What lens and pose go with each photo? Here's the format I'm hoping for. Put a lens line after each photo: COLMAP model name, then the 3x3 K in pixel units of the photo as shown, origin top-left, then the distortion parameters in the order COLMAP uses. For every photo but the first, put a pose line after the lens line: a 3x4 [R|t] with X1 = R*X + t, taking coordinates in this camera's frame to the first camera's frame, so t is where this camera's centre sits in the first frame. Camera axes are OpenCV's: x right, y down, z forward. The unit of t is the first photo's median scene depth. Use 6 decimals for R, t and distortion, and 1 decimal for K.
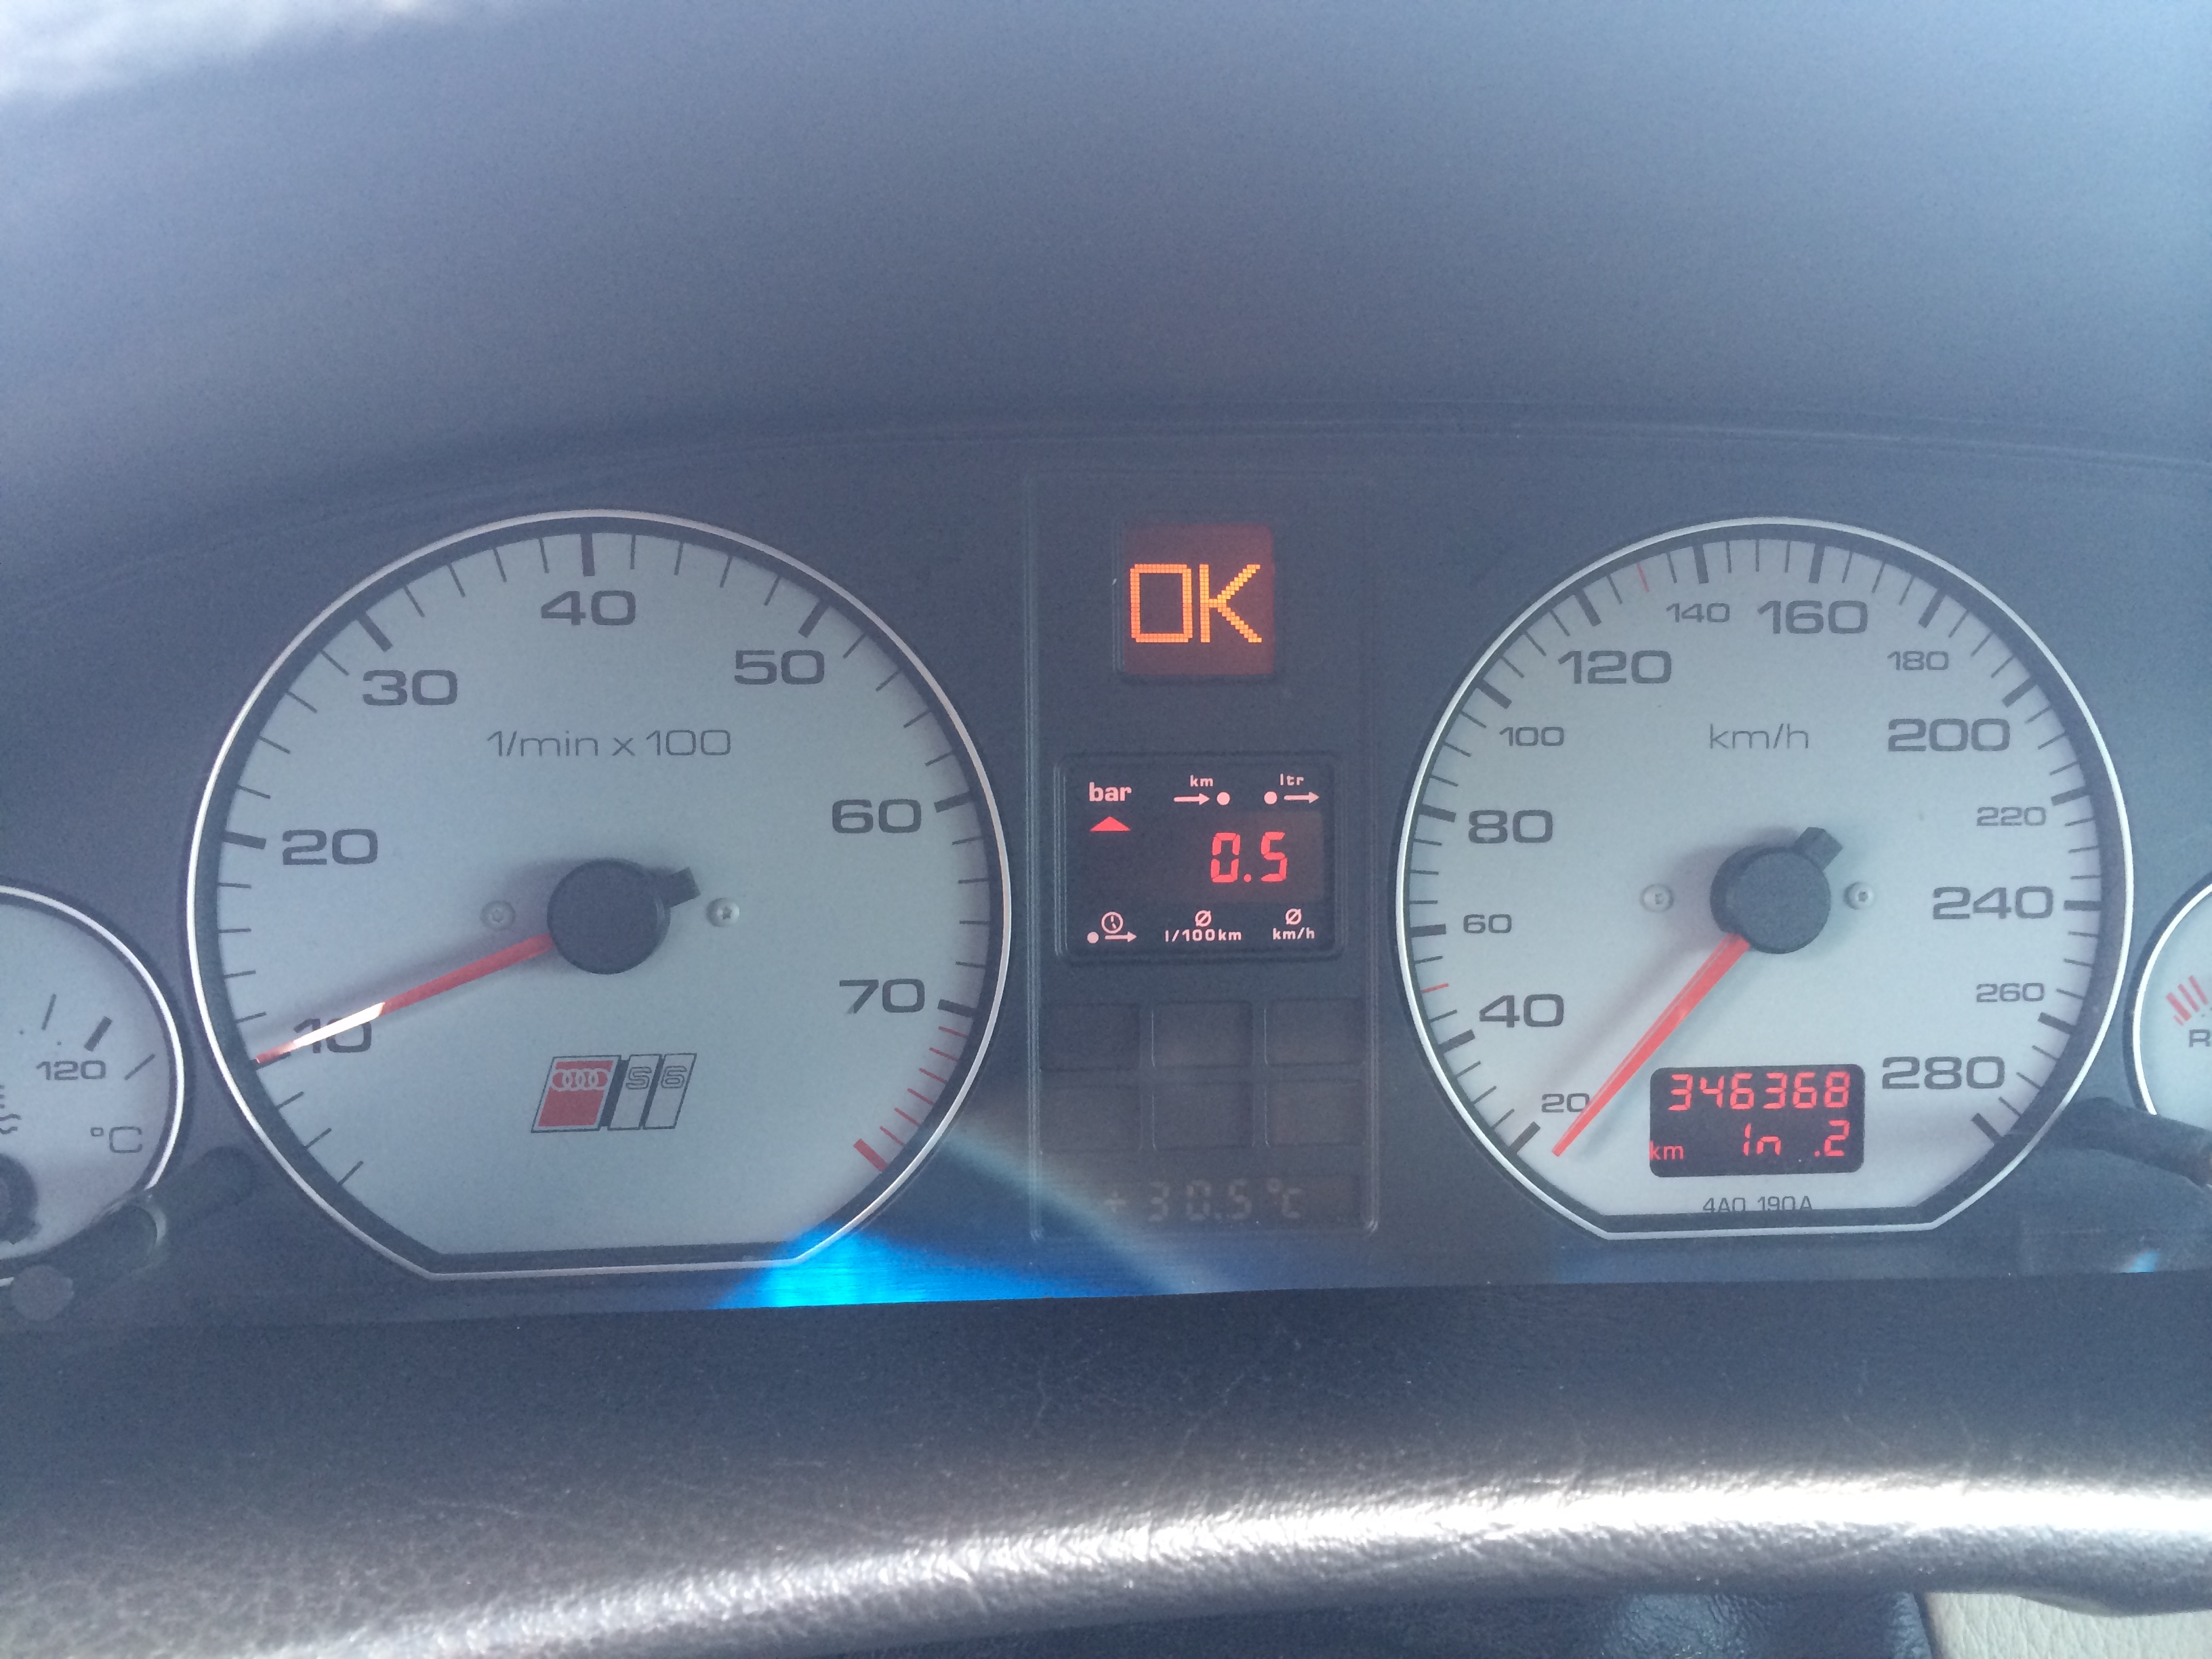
lens RADIAL K [[1898.0, 0, 1122.1], [0, 1898.0, 801.4], [0, 0, 1]] dist [0.063625, -0.087682]
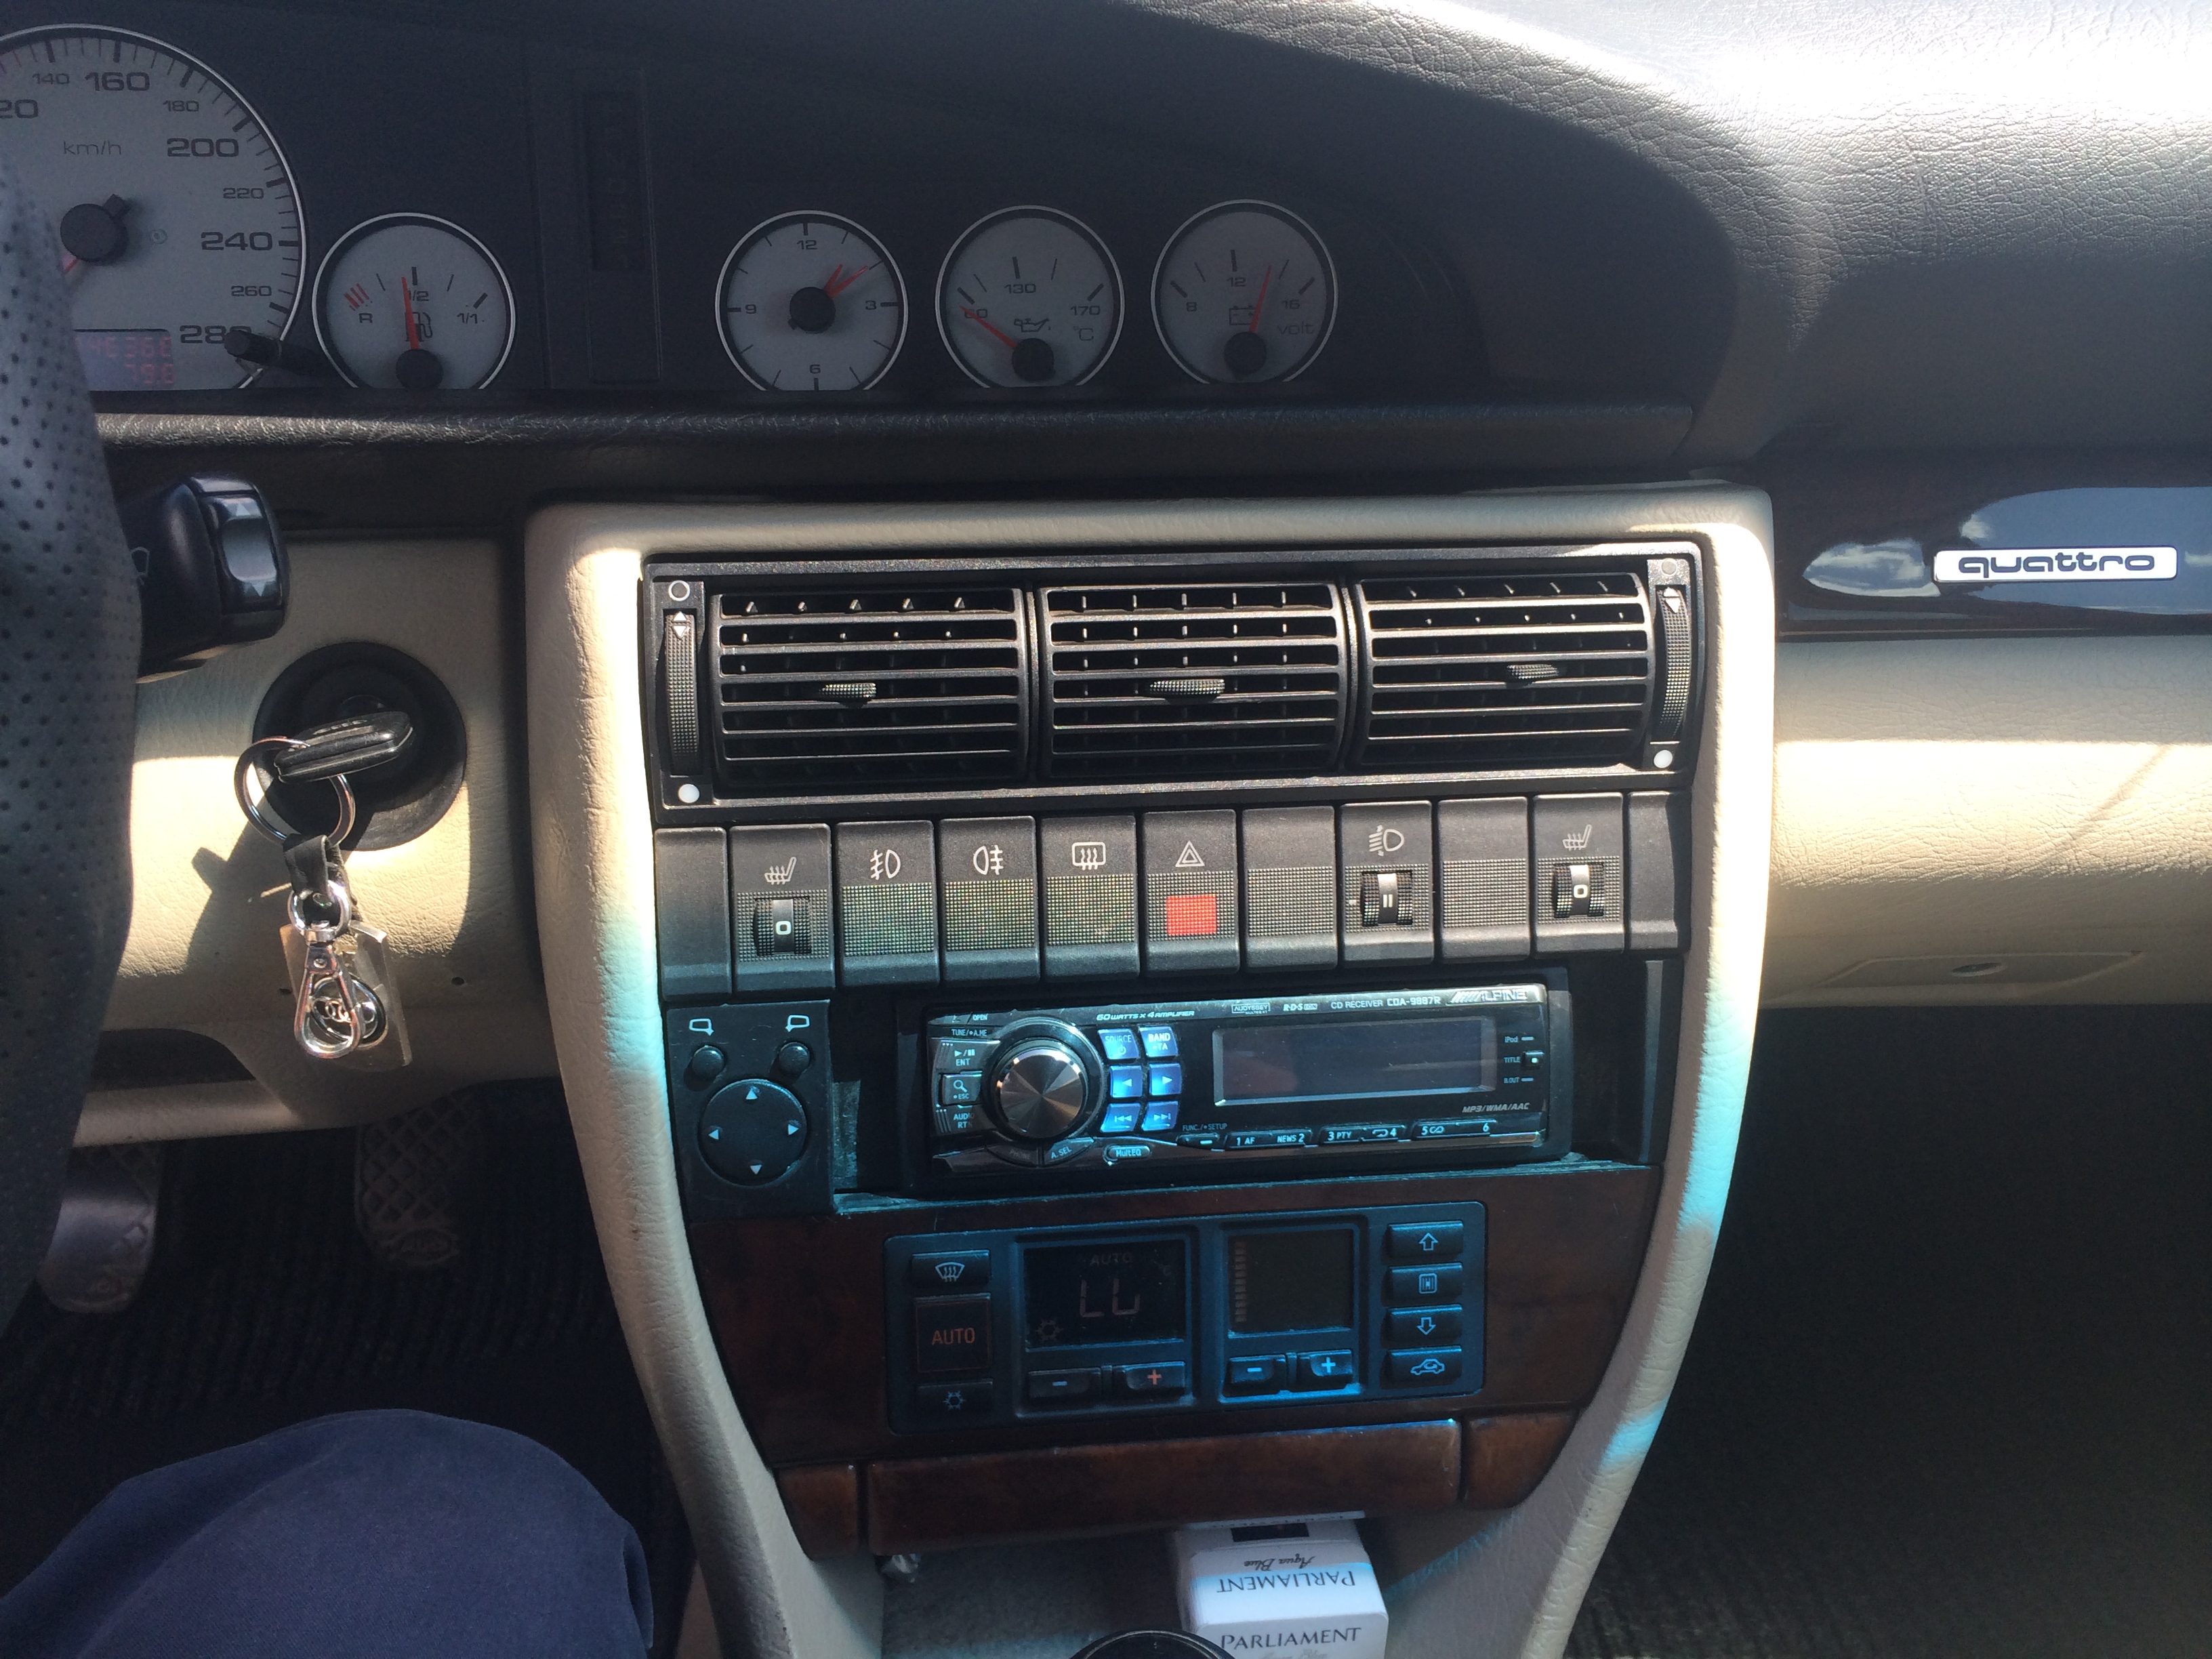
lens RADIAL K [[1898.0, 0, 1106.2], [0, 1898.0, 822.5], [0, 0, 1]] dist [0.063625, -0.087682]
pose [[0.999874, -0.015844, 0.001115, 1.335268], [0.015613, 0.993328, 0.114257, 0.429462], [-0.002917, -0.114226, 0.993451, -0.957646]]
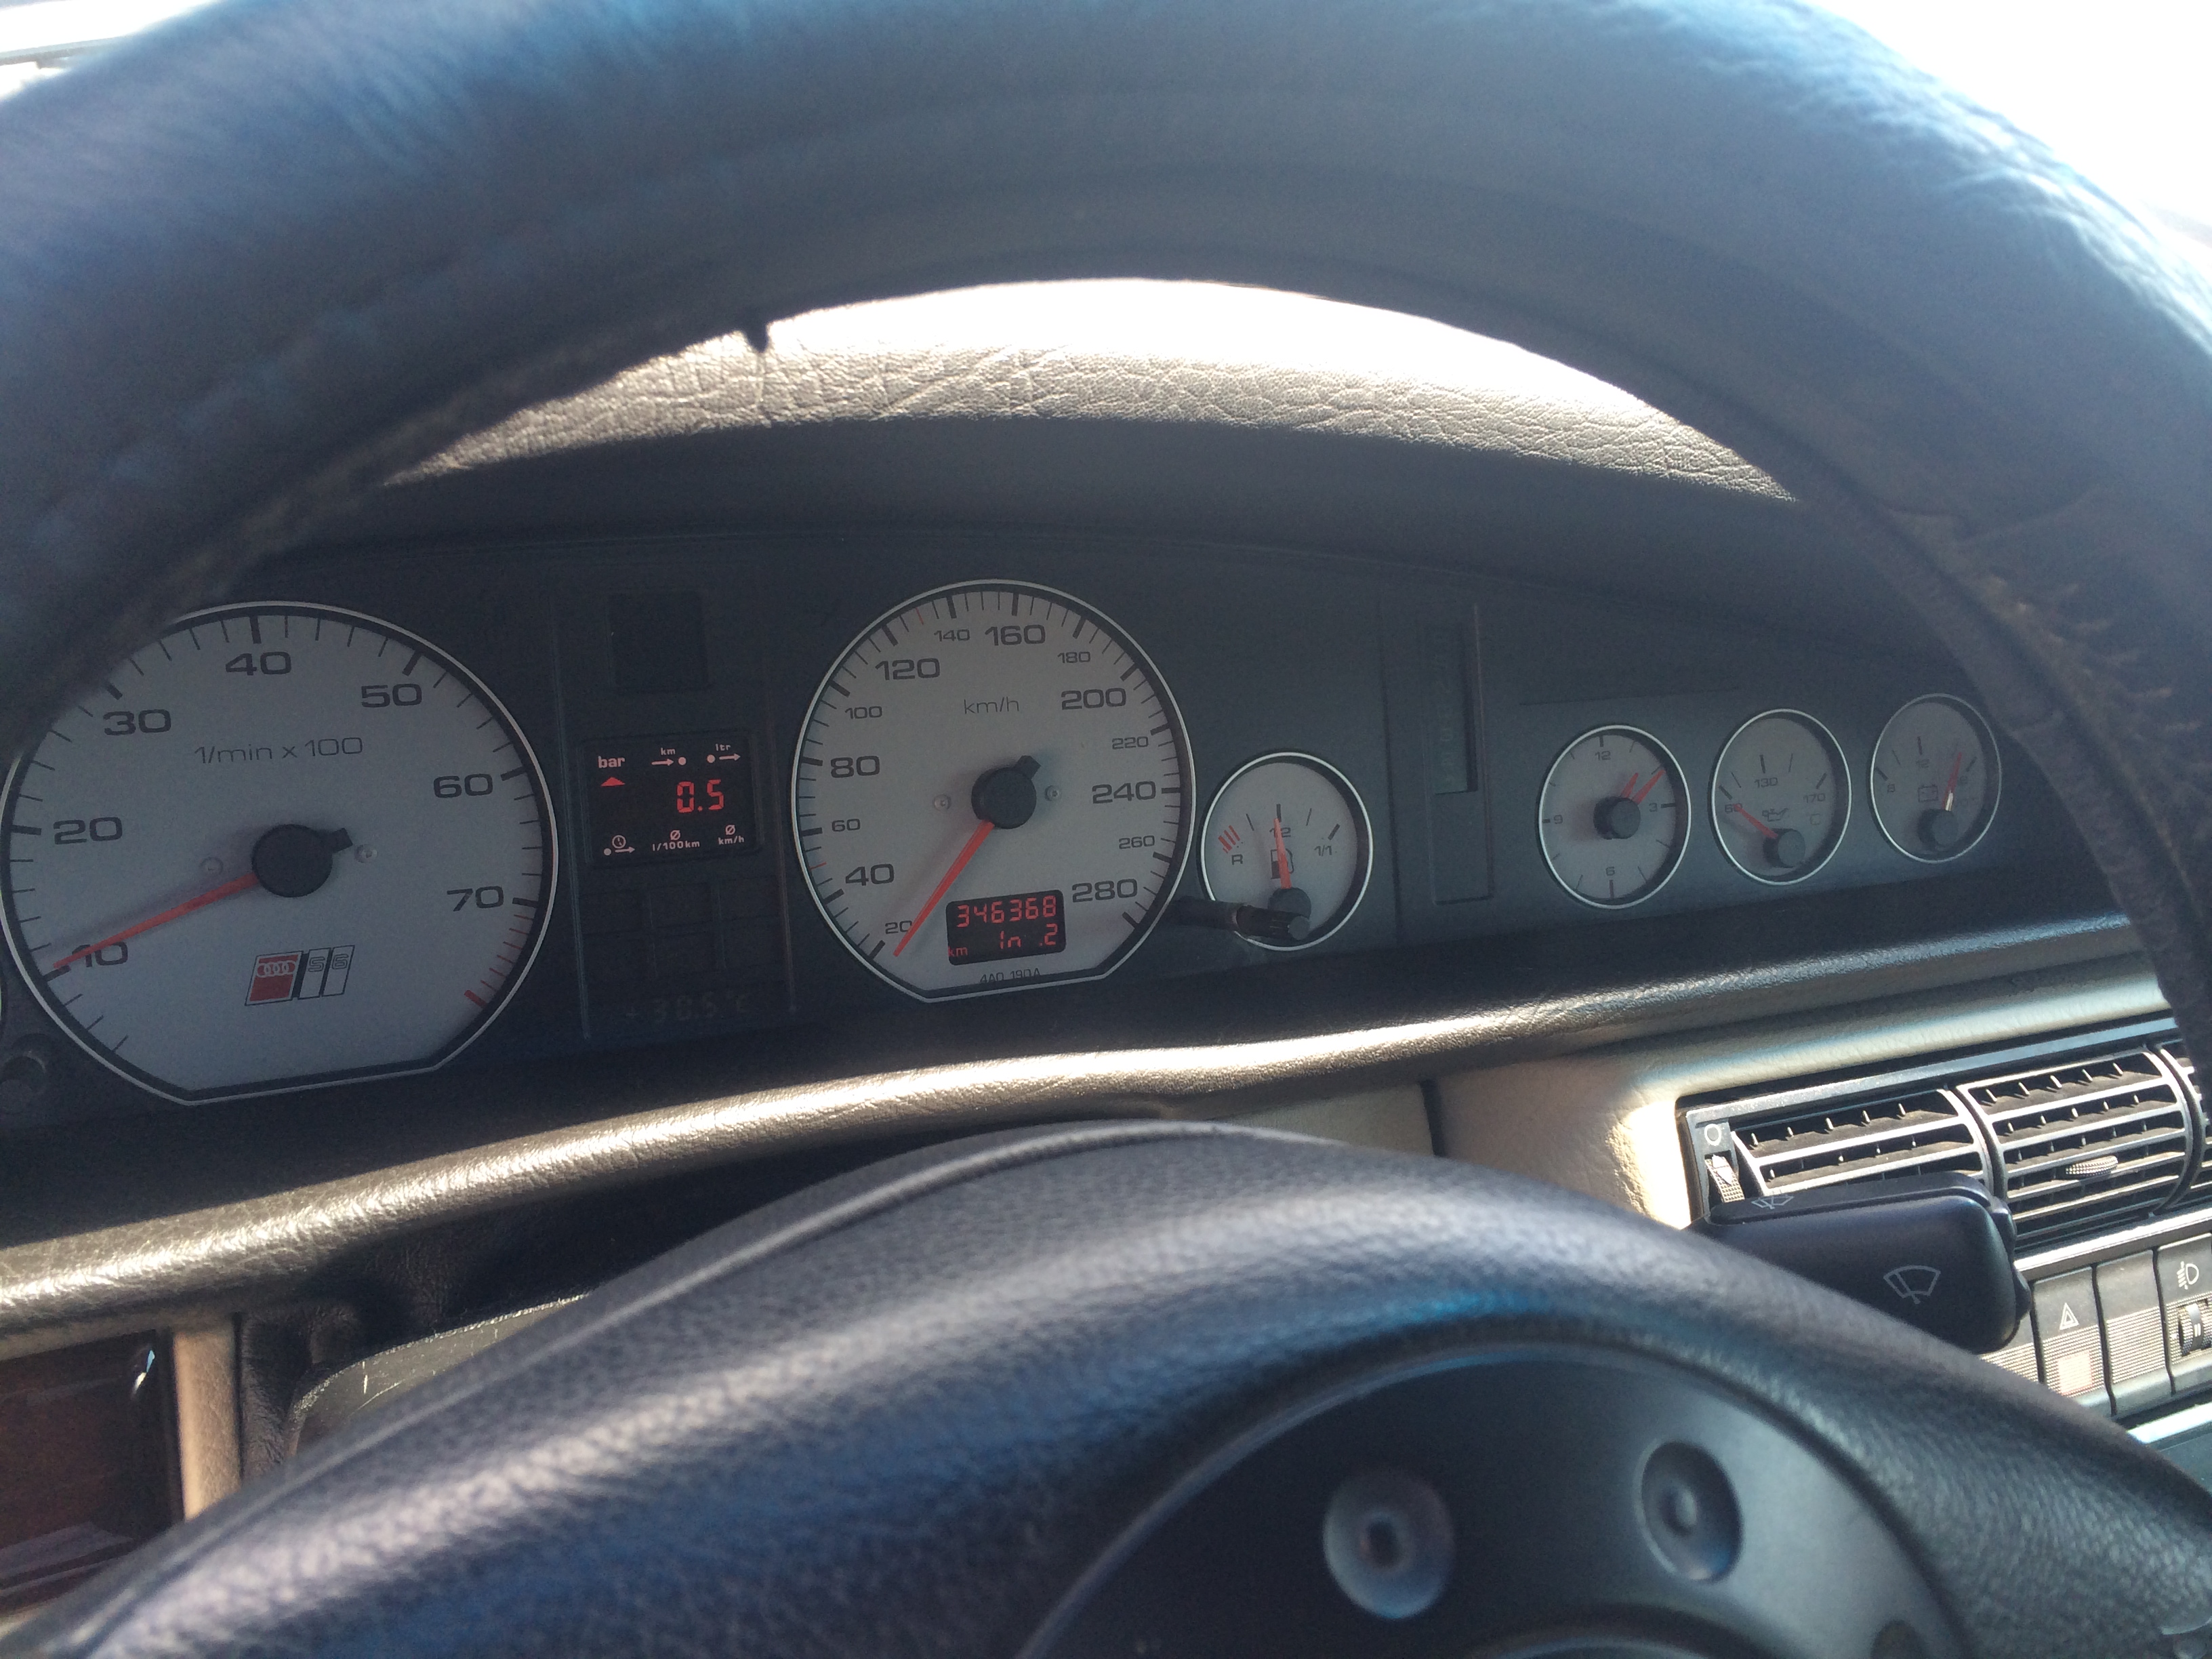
lens RADIAL K [[1898.0, 0, 1092.9], [0, 1898.0, 826.8], [0, 0, 1]] dist [0.063625, -0.087682]
pose [[0.938642, -0.078253, 0.335898, -0.168741], [0.072452, 0.996927, 0.029790, 0.031564], [-0.337197, -0.003625, 0.941427, -0.660479]]
